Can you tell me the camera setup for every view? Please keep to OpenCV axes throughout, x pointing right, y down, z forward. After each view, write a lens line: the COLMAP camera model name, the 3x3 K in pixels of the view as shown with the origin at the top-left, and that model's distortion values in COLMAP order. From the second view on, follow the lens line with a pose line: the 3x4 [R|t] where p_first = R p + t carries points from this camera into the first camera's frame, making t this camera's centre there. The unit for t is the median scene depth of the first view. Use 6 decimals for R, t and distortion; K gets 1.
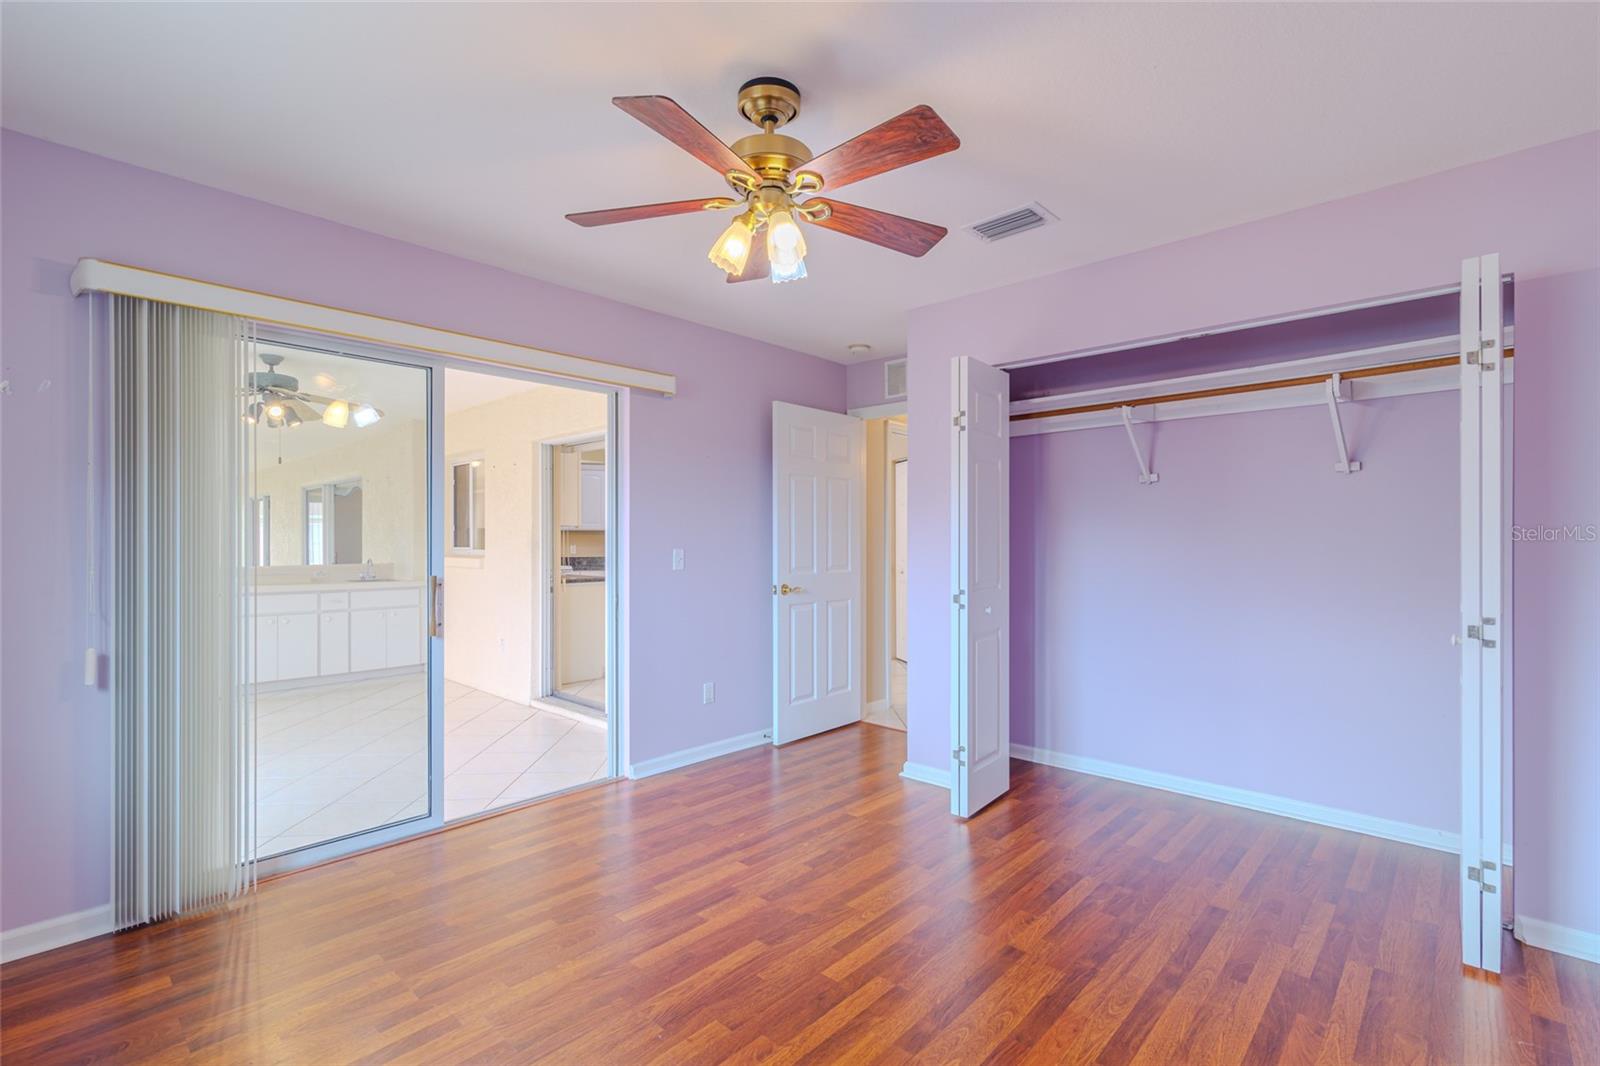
lens RADIAL K [[723.0, 0, 801.8], [0, 723.0, 541.6], [0, 0, 1]] dist [-0.004056, -0.000467]
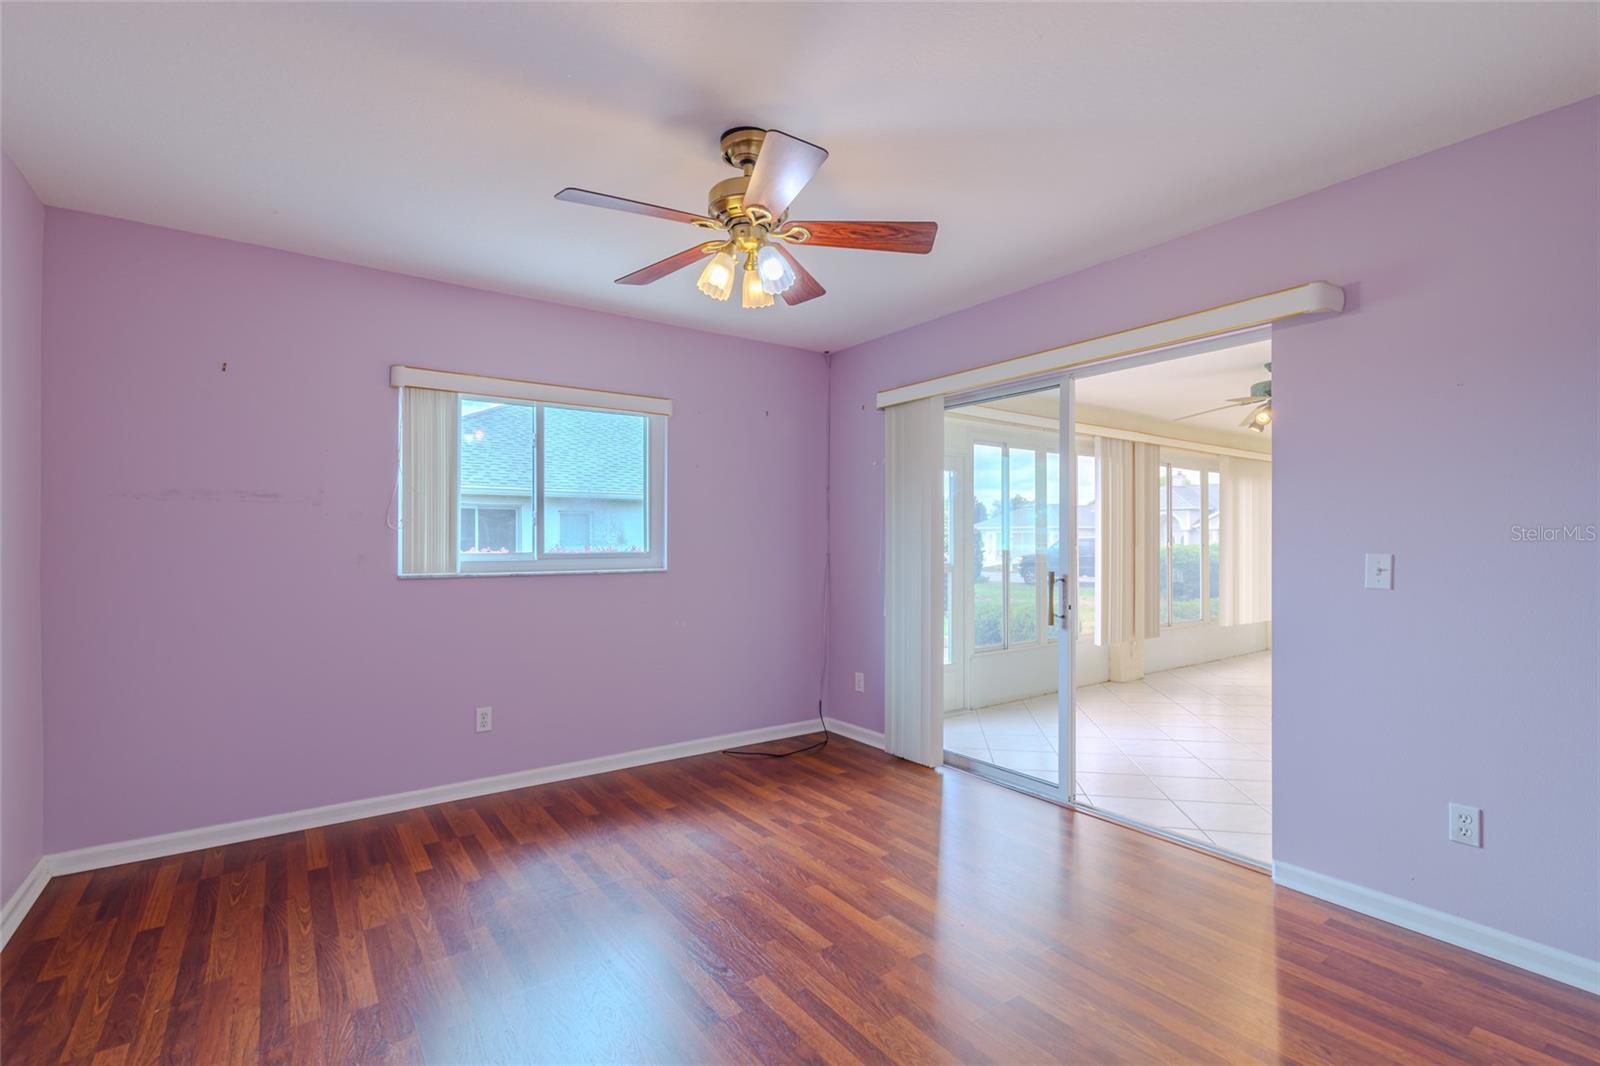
lens RADIAL K [[723.0, 0, 796.1], [0, 723.0, 533.9], [0, 0, 1]] dist [-0.004056, -0.000467]
pose [[-0.198949, -0.011998, -0.979936, 0.780476], [-0.006772, 0.999918, -0.010868, 0.005618], [0.979986, 0.004474, -0.199014, 0.978194]]
